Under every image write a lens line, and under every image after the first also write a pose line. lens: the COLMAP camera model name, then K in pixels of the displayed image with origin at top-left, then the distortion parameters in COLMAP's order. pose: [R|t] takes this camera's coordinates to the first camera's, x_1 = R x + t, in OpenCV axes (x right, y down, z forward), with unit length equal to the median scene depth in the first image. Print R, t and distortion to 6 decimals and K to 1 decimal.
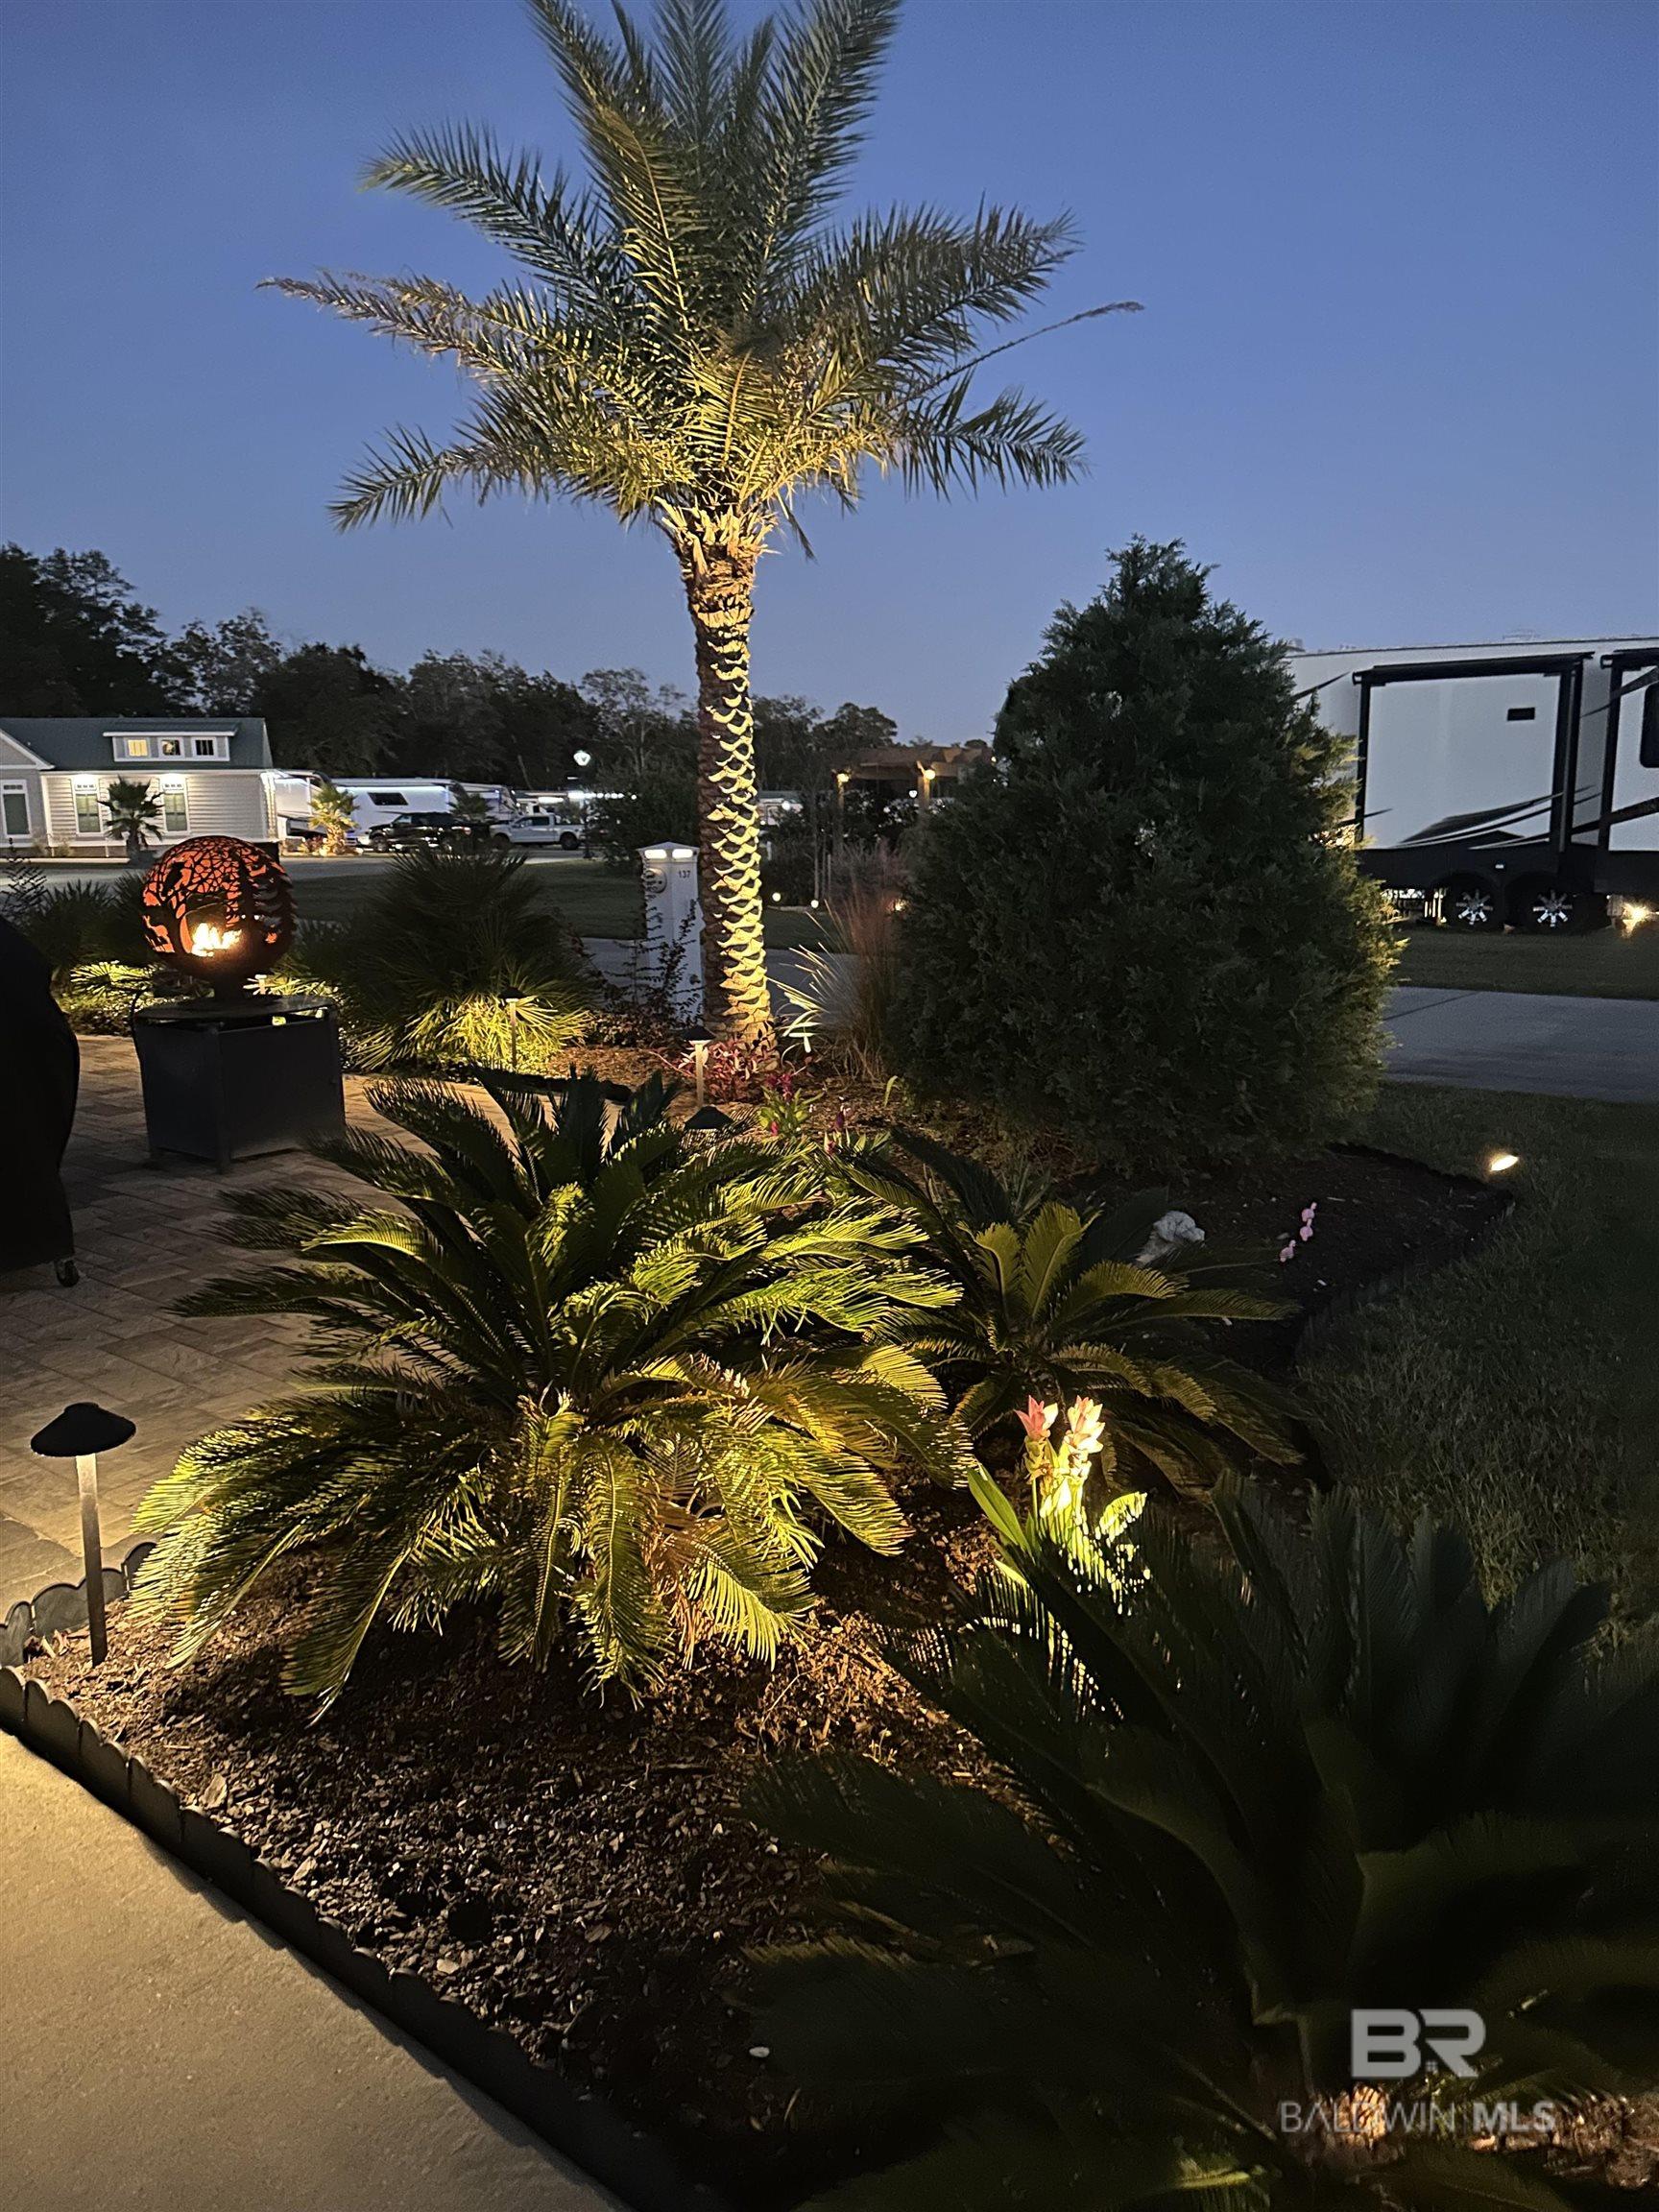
lens RADIAL K [[1525.3, 0, 831.8], [0, 1525.3, 1107.1], [0, 0, 1]] dist [0.152783, -0.275060]
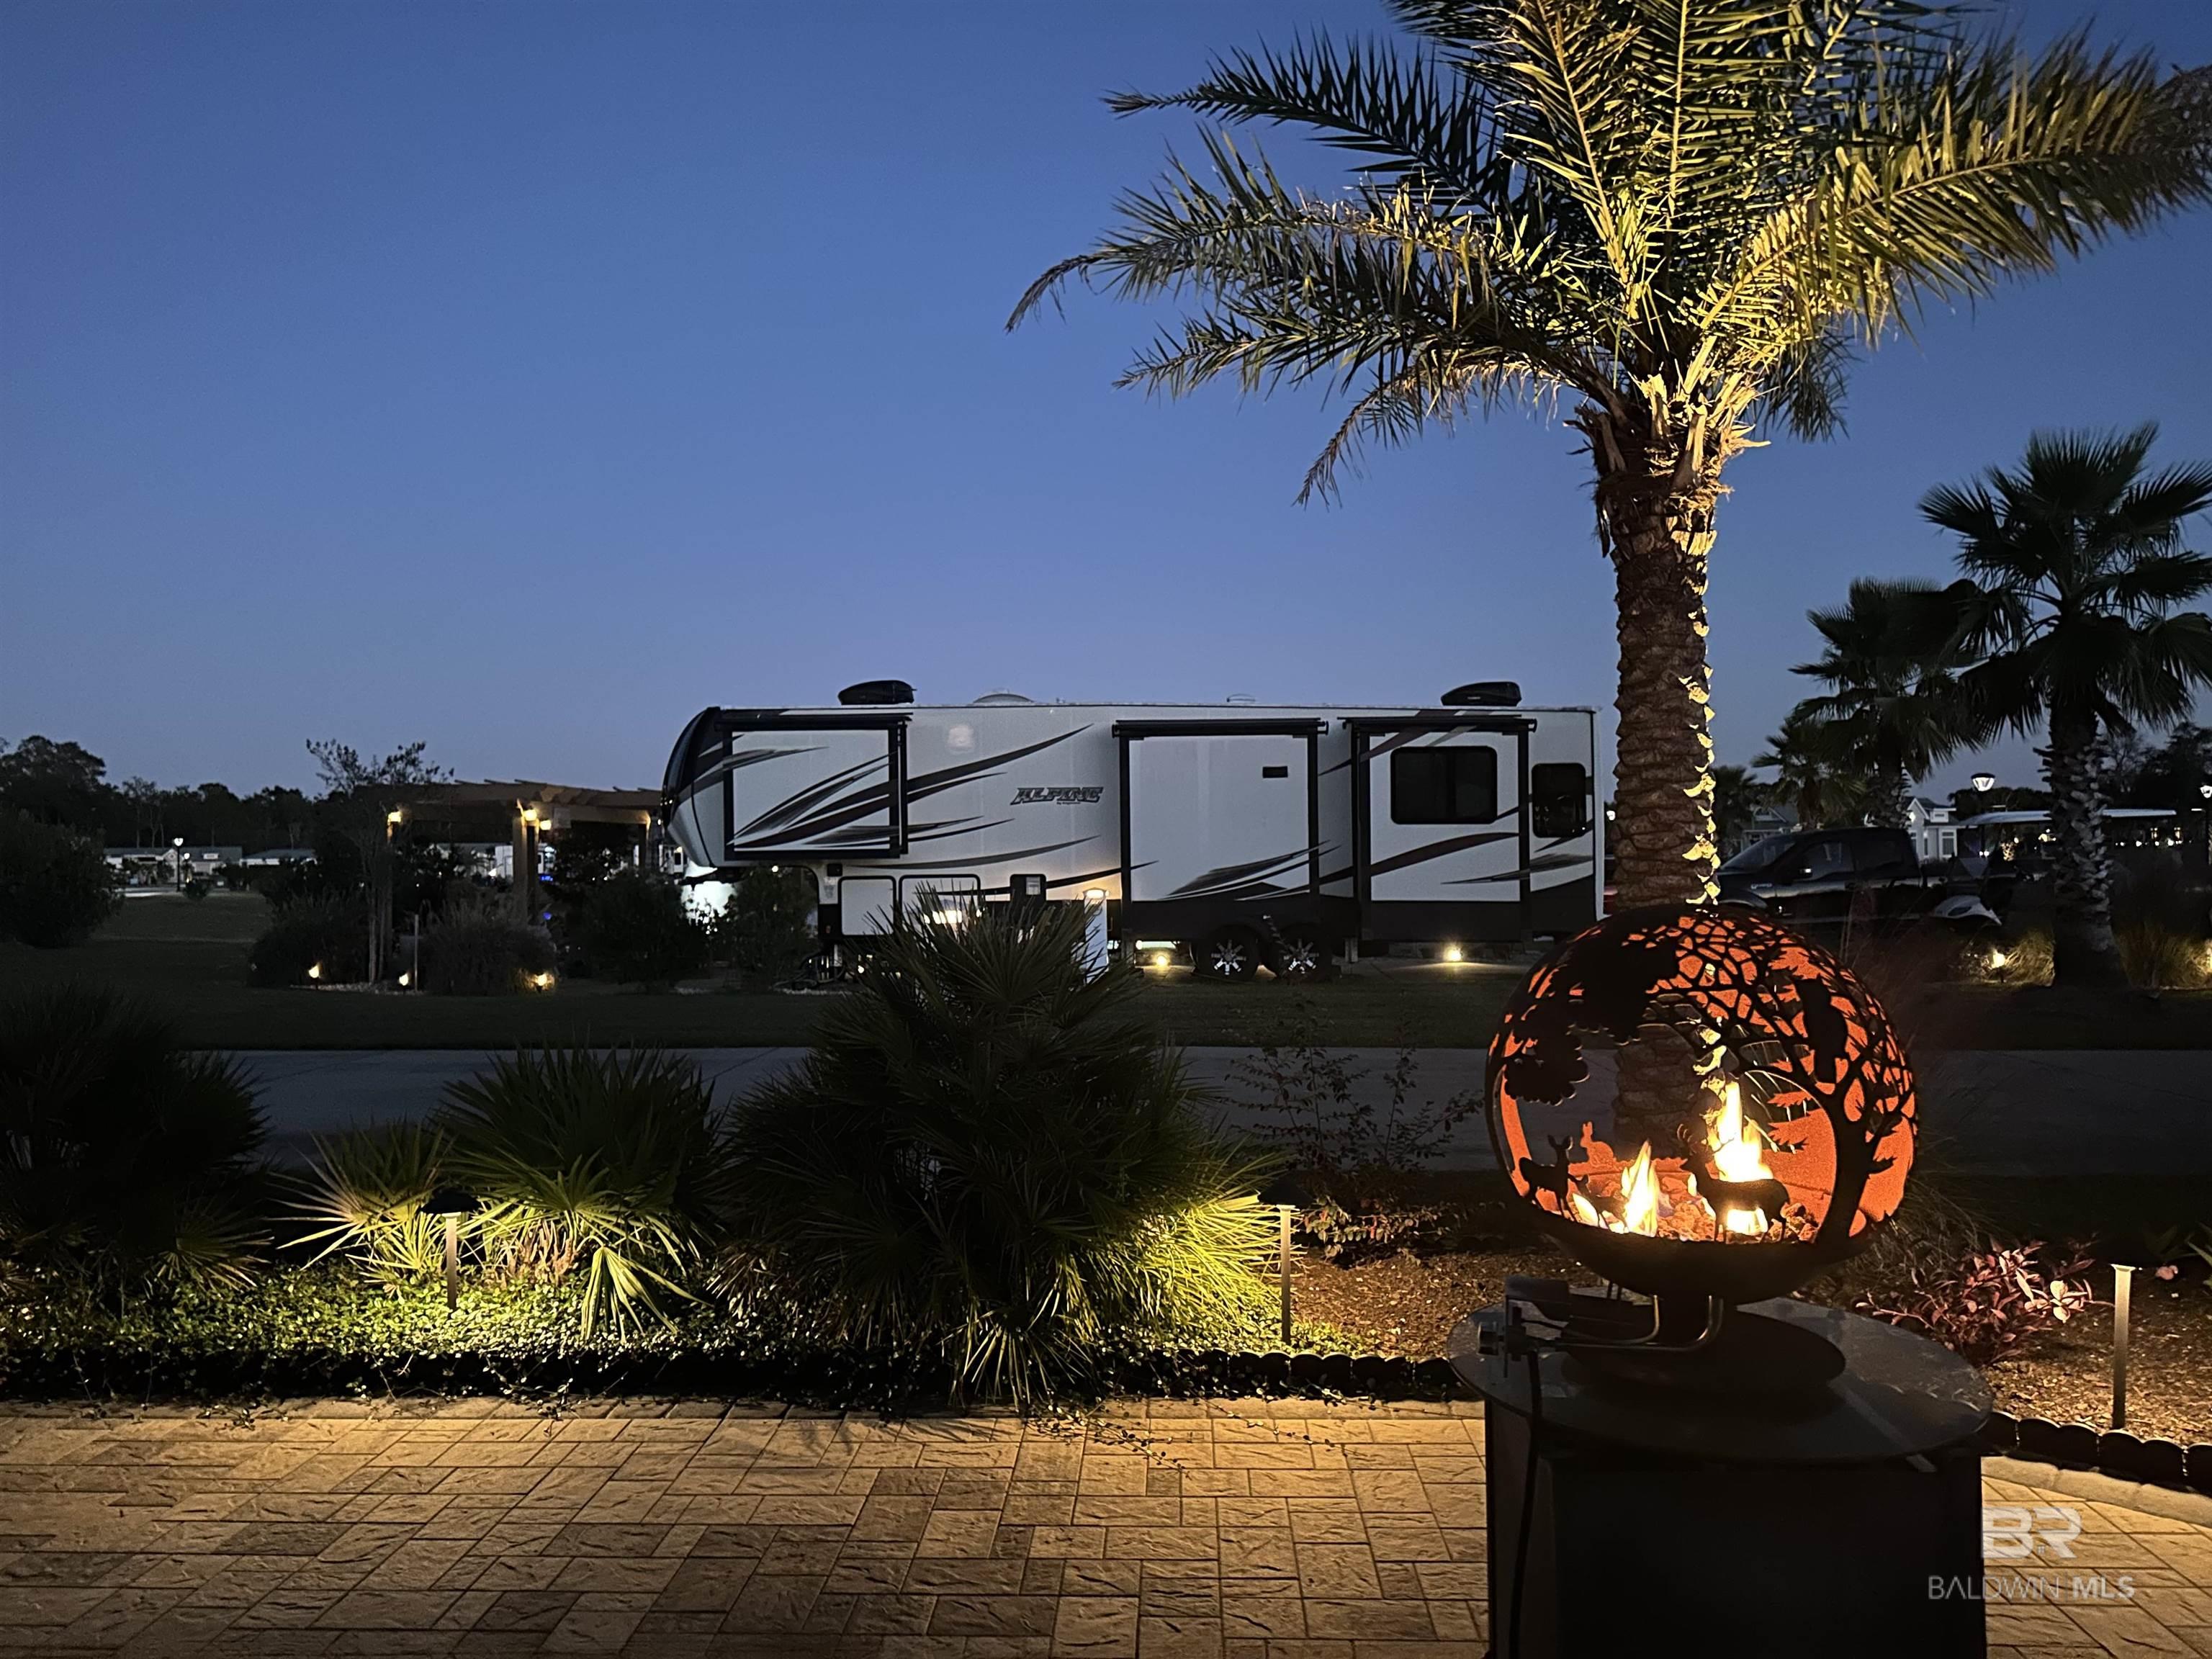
lens RADIAL K [[1524.4, 0, 1094.2], [0, 1524.4, 841.3], [0, 0, 1]] dist [0.079746, -0.094195]
pose [[0.813197, 0.009173, 0.581916, -0.093555], [0.109576, 0.979580, -0.168570, -0.018248], [-0.571579, 0.200845, 0.795587, 0.100476]]
